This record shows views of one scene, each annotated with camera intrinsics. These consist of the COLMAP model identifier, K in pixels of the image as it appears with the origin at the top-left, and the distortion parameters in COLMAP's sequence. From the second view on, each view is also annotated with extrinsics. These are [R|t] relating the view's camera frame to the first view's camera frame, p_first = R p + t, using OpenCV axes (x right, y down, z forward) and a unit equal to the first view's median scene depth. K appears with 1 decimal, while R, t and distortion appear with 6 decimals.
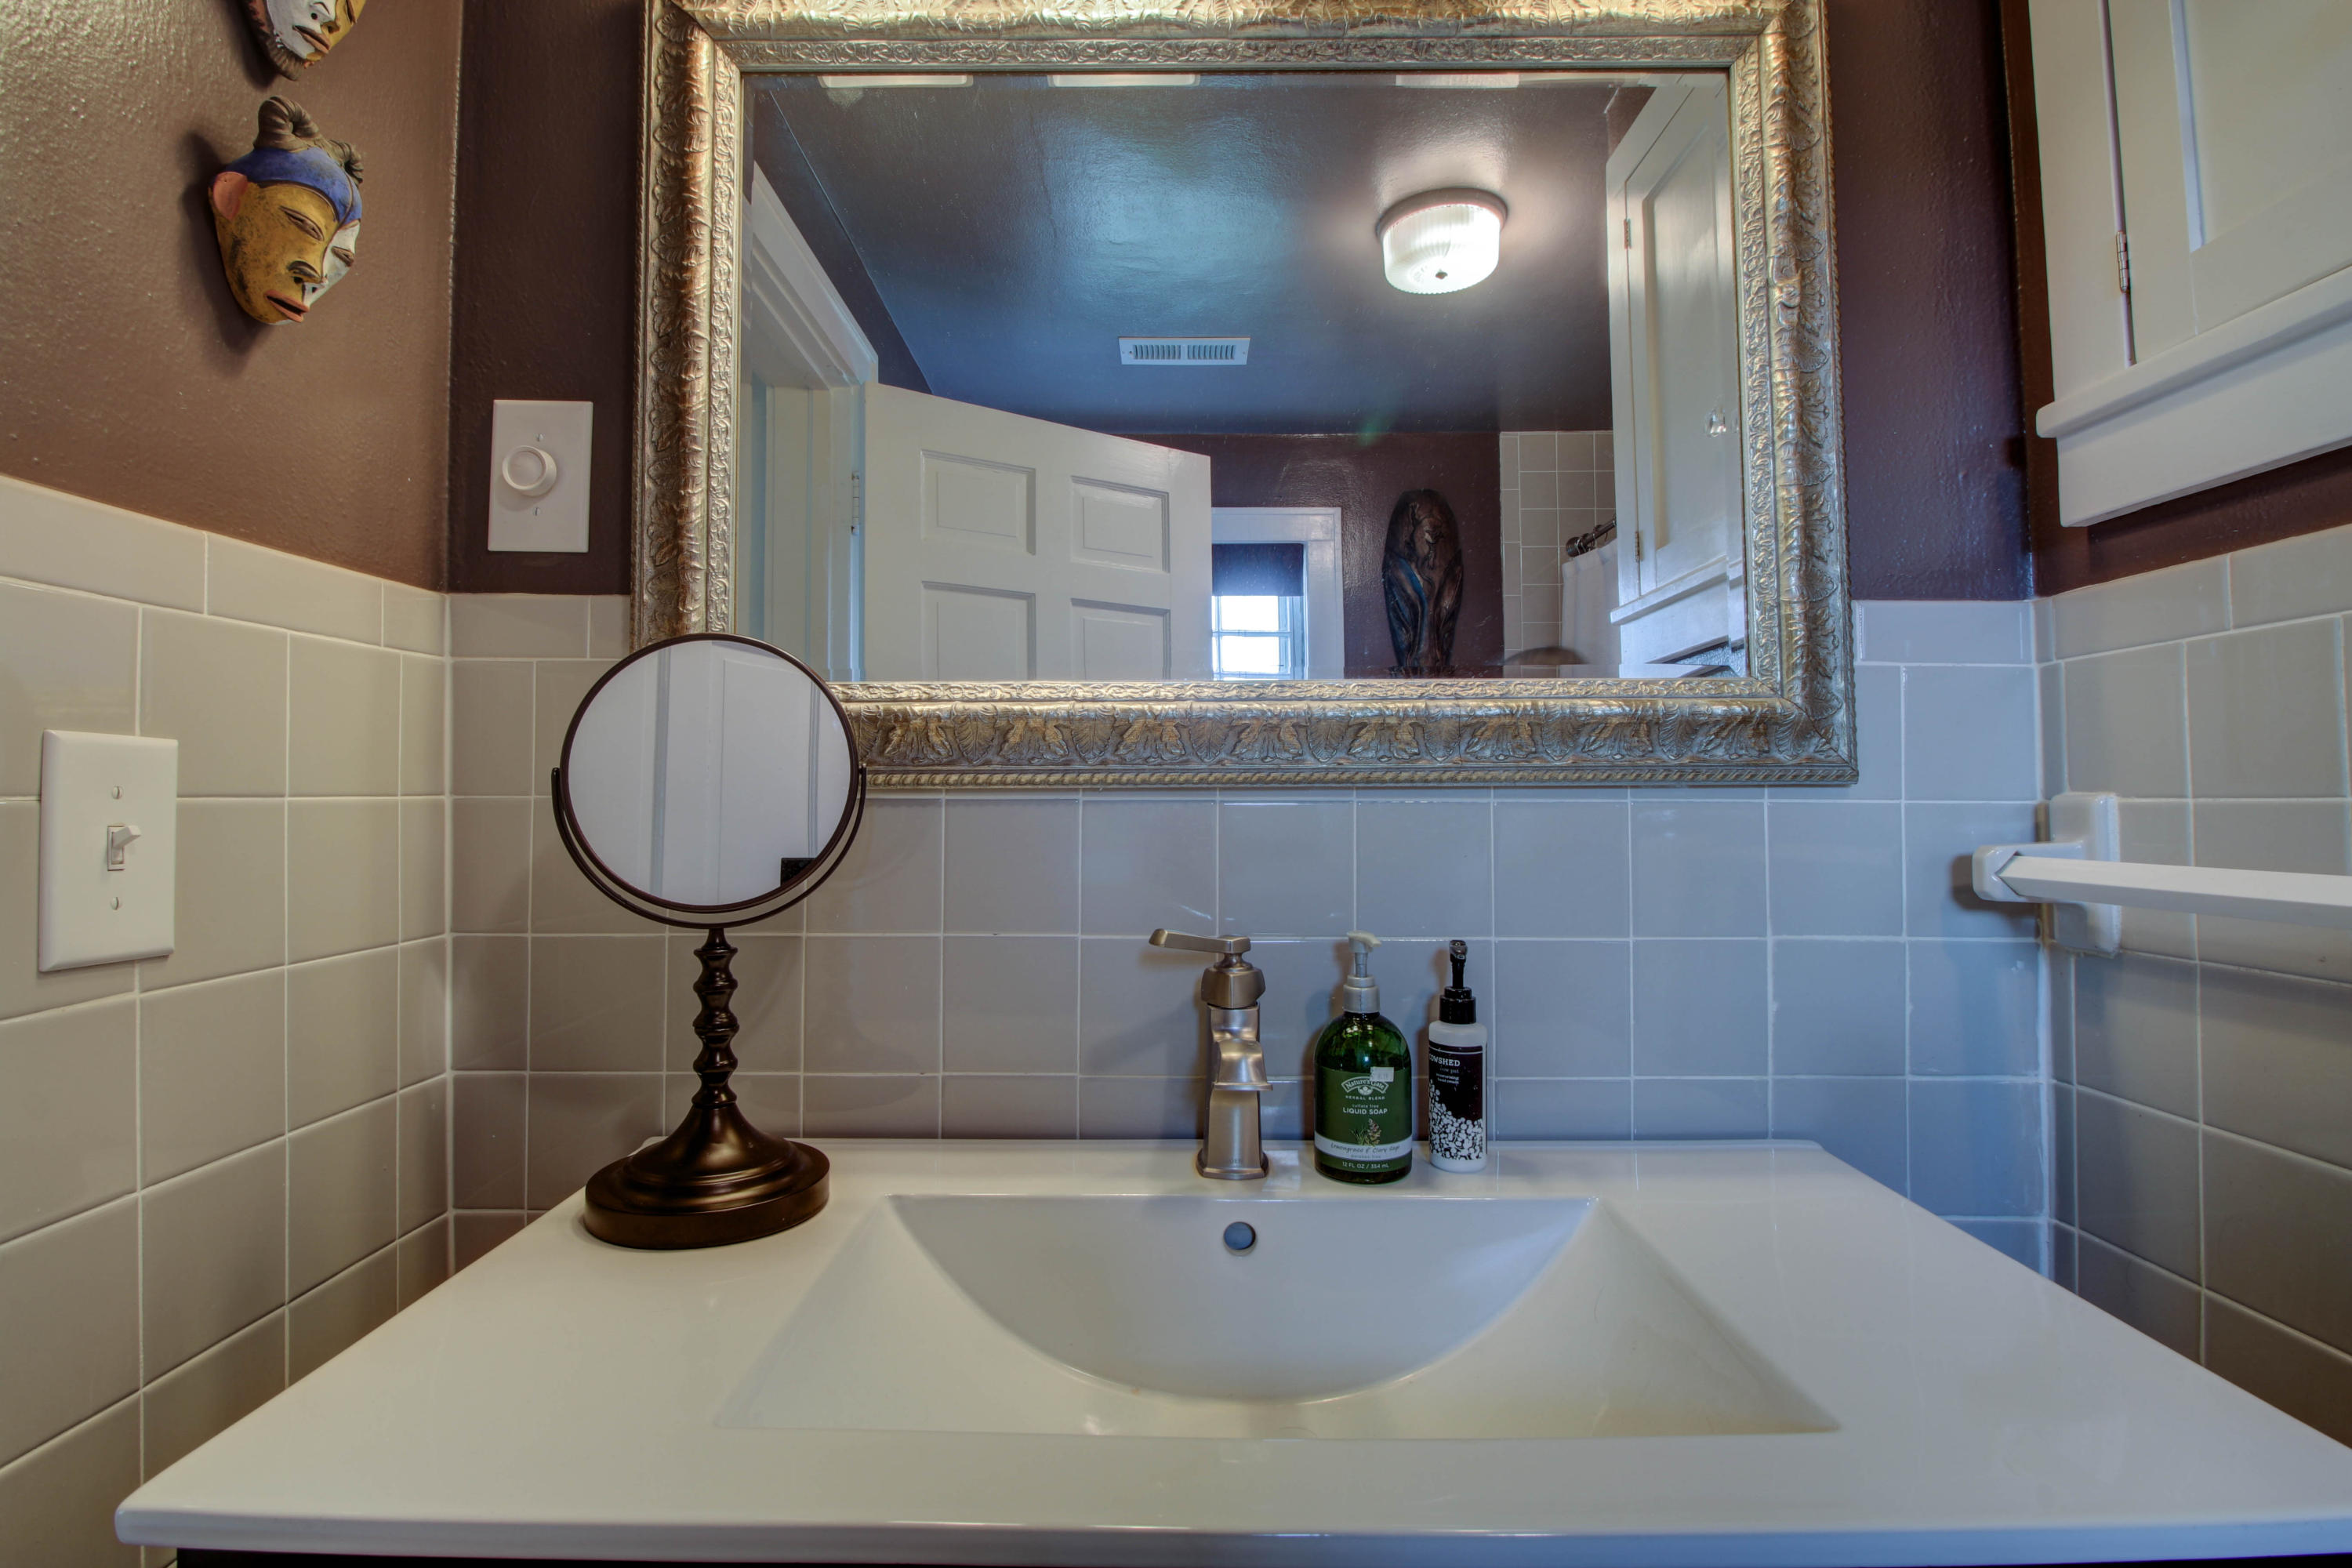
lens RADIAL K [[1141.0, 0, 1169.1], [0, 1141.0, 757.7], [0, 0, 1]] dist [0.001571, -0.012940]
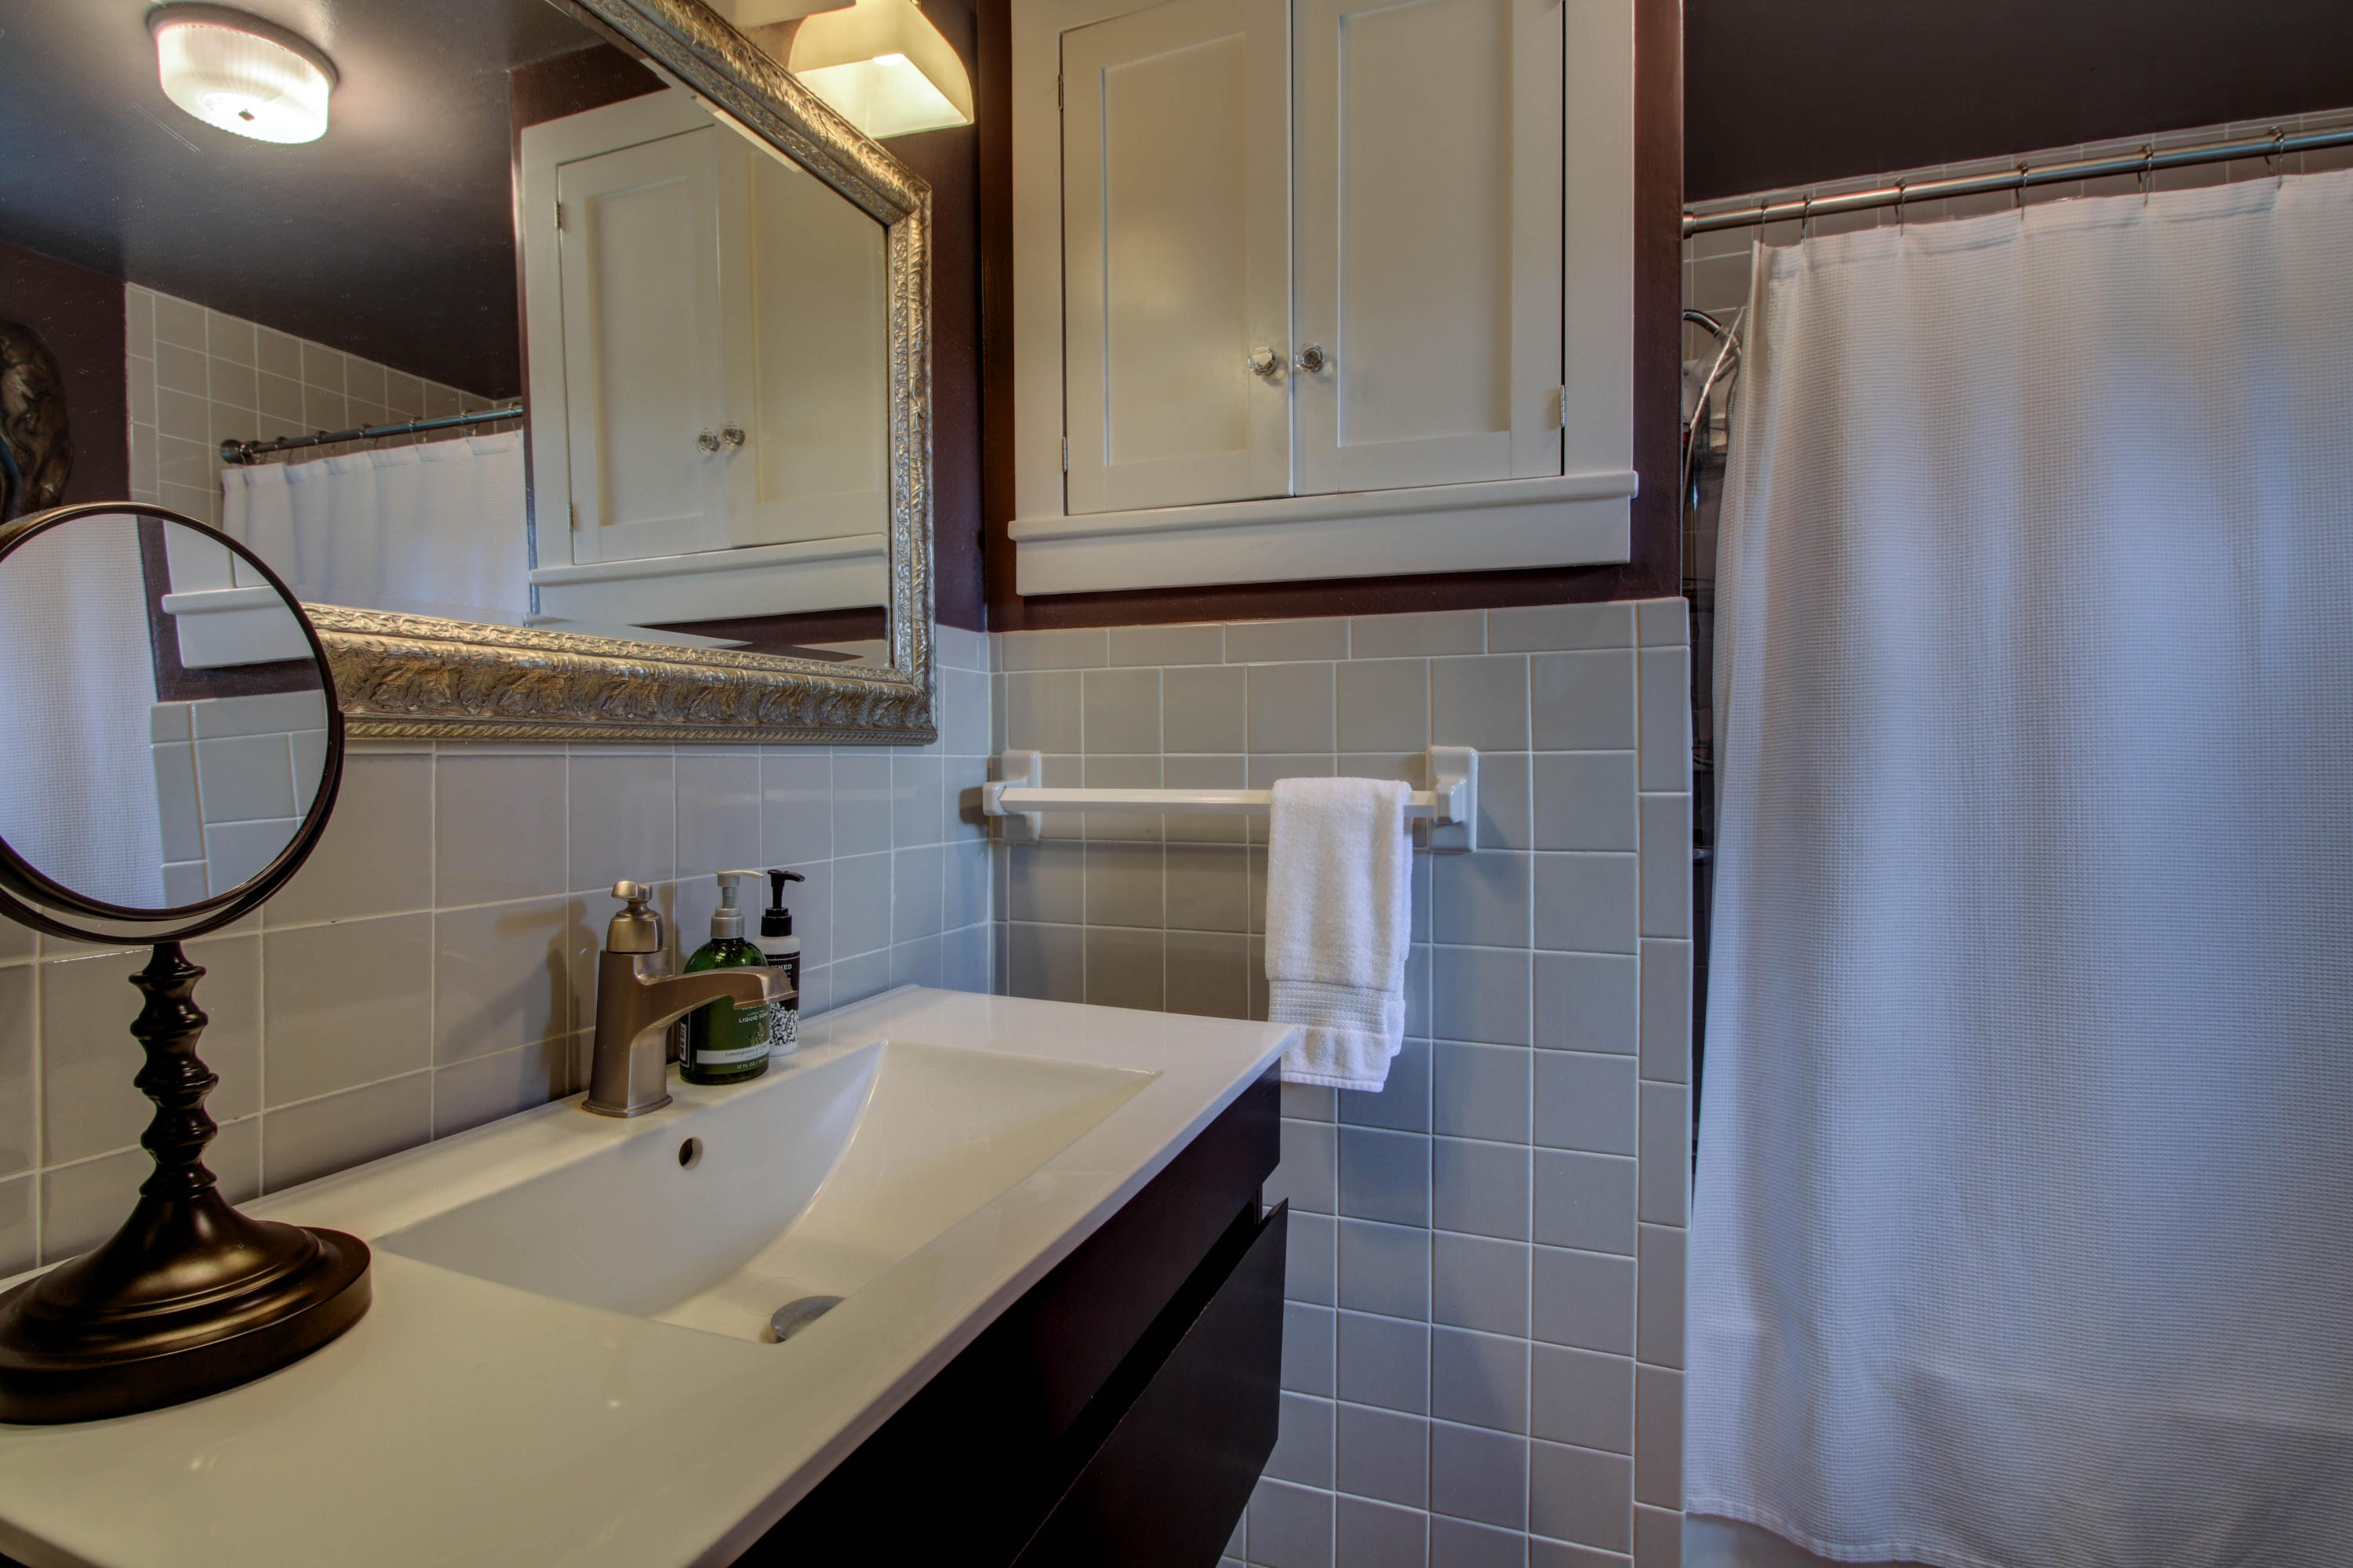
lens RADIAL K [[1144.0, 0, 1176.6], [0, 1144.0, 736.7], [0, 0, 1]] dist [0.000267, -0.014661]
pose [[0.346672, 0.014812, 0.937869, -0.724001], [-0.039271, 0.999228, -0.001265, 0.002625], [-0.937164, -0.036393, 0.346986, 0.171005]]
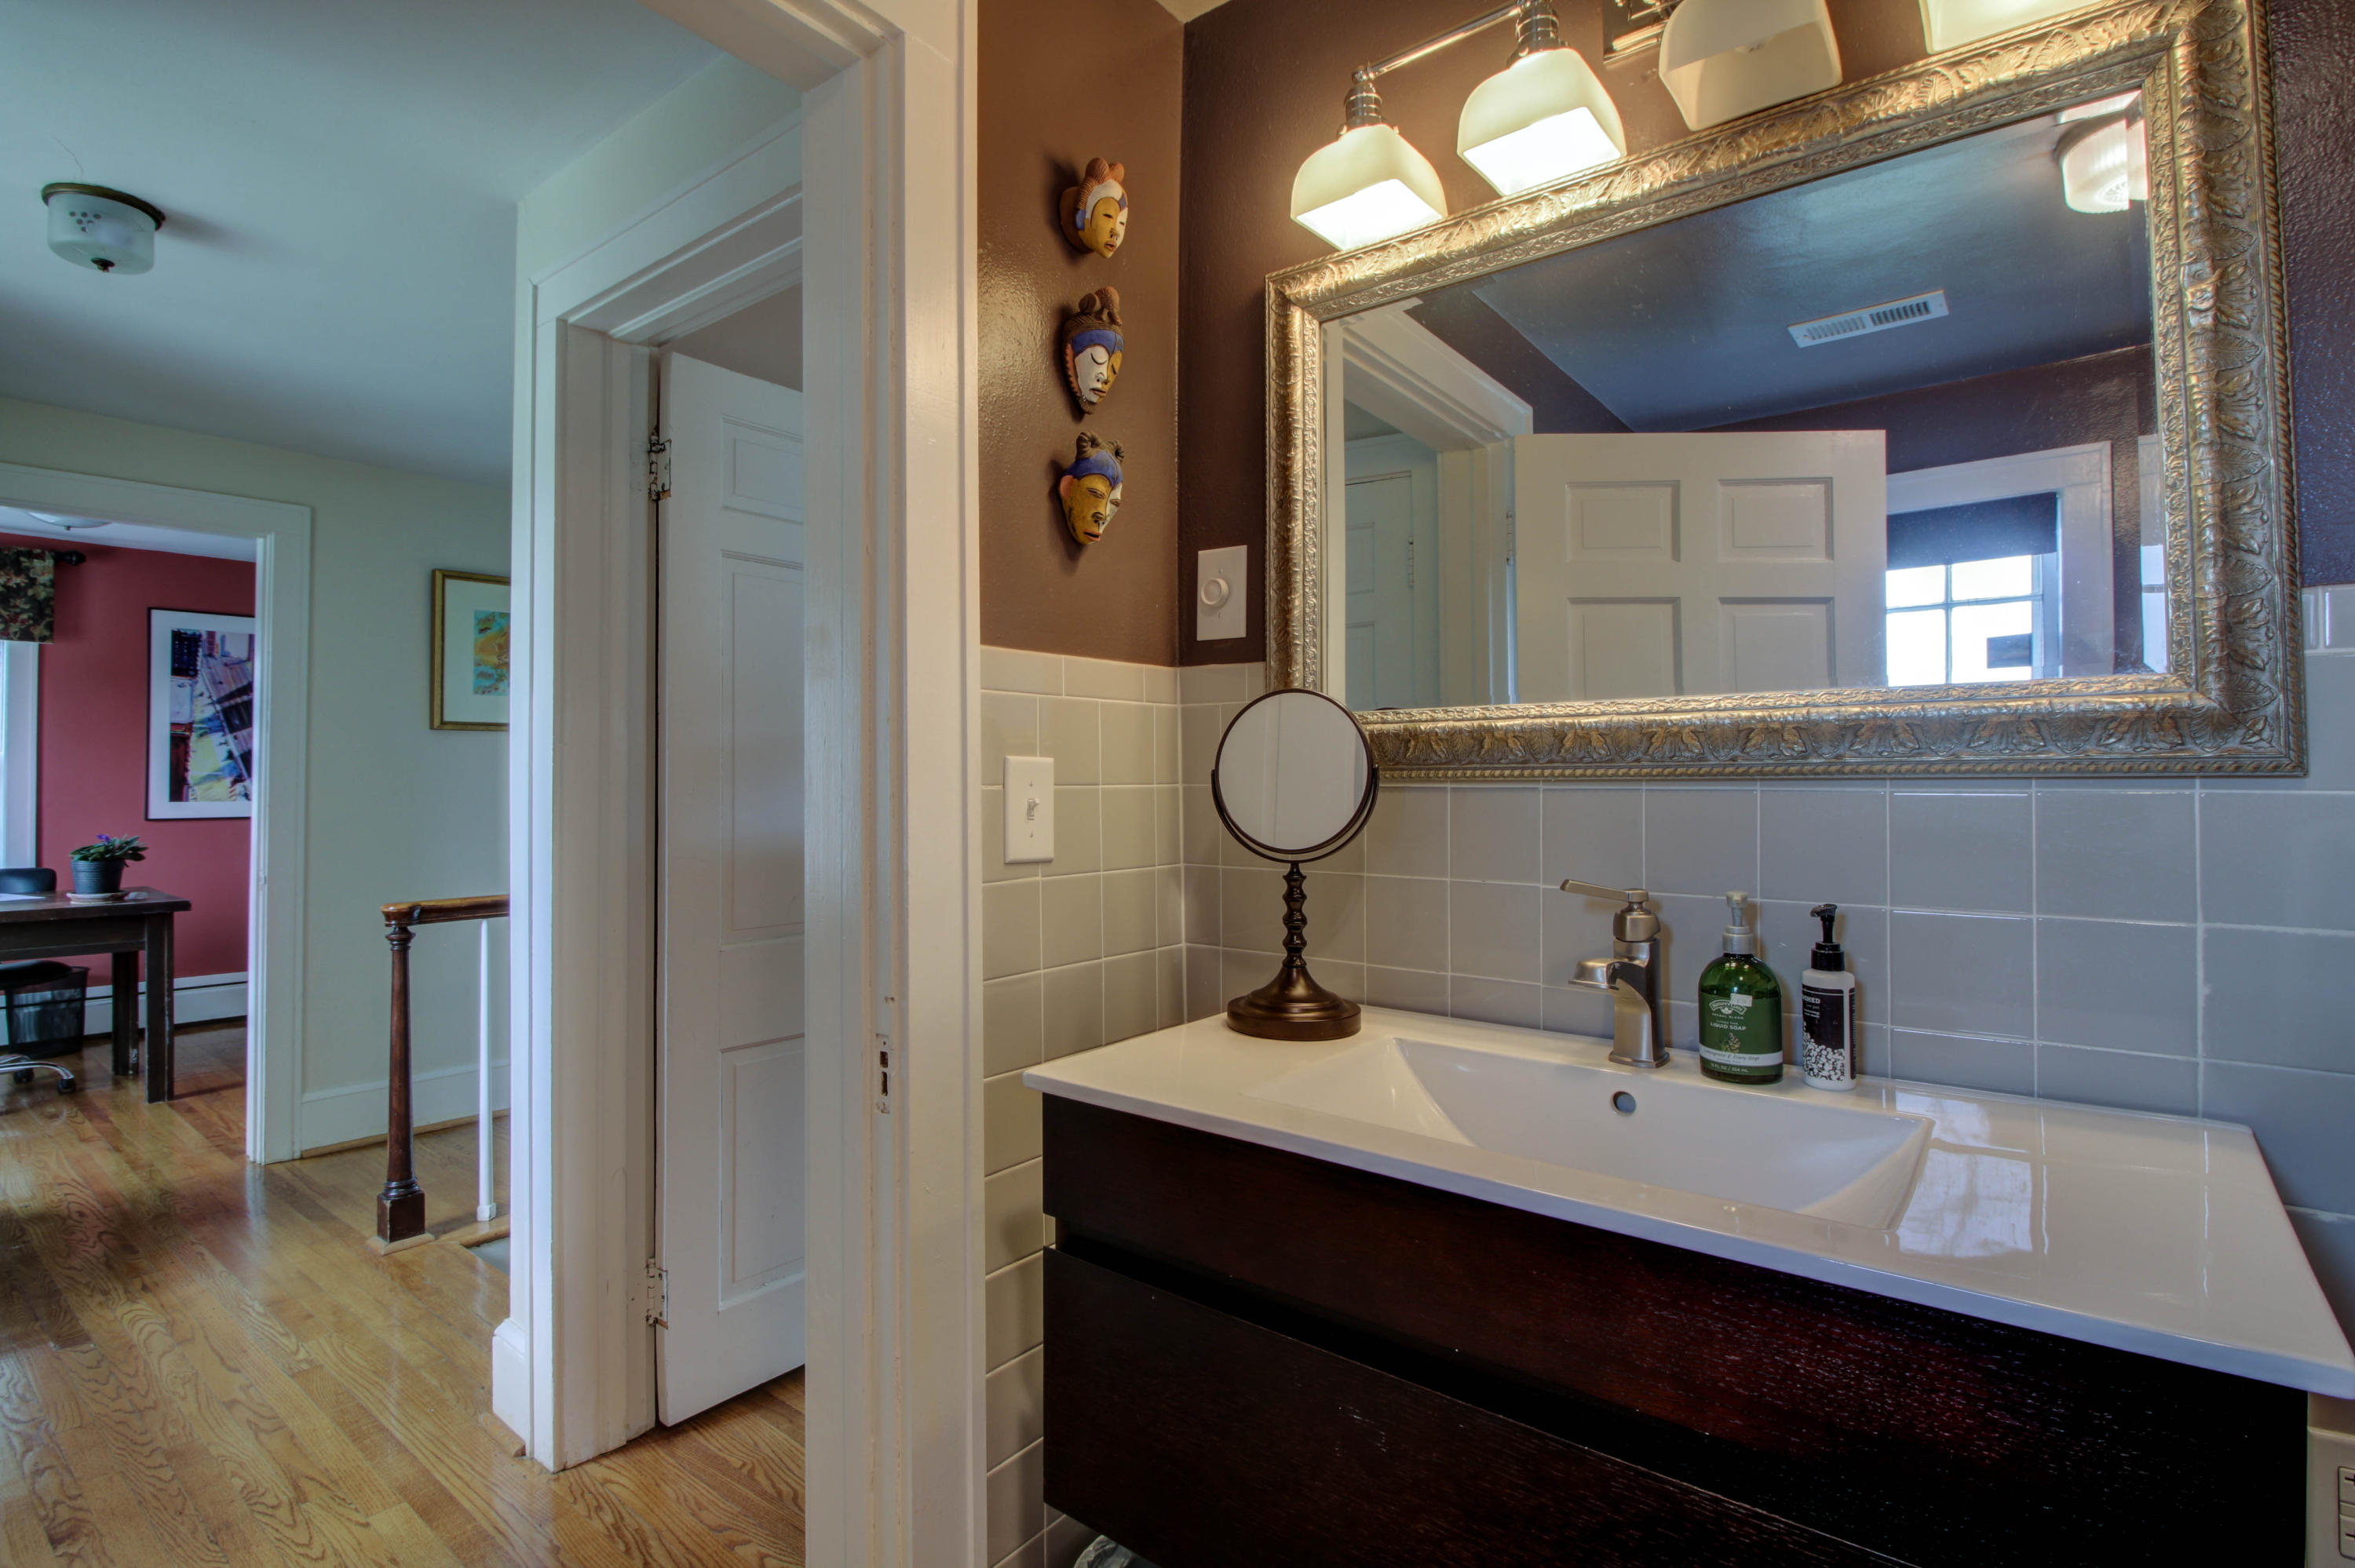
lens RADIAL K [[1142.3, 0, 1170.6], [0, 1142.3, 757.6], [0, 0, 1]] dist [0.001571, -0.012940]
pose [[0.784601, -0.012690, -0.619871, 0.446906], [0.021235, 0.999754, 0.006411, -0.019293], [0.619637, -0.018193, 0.784678, -0.385811]]
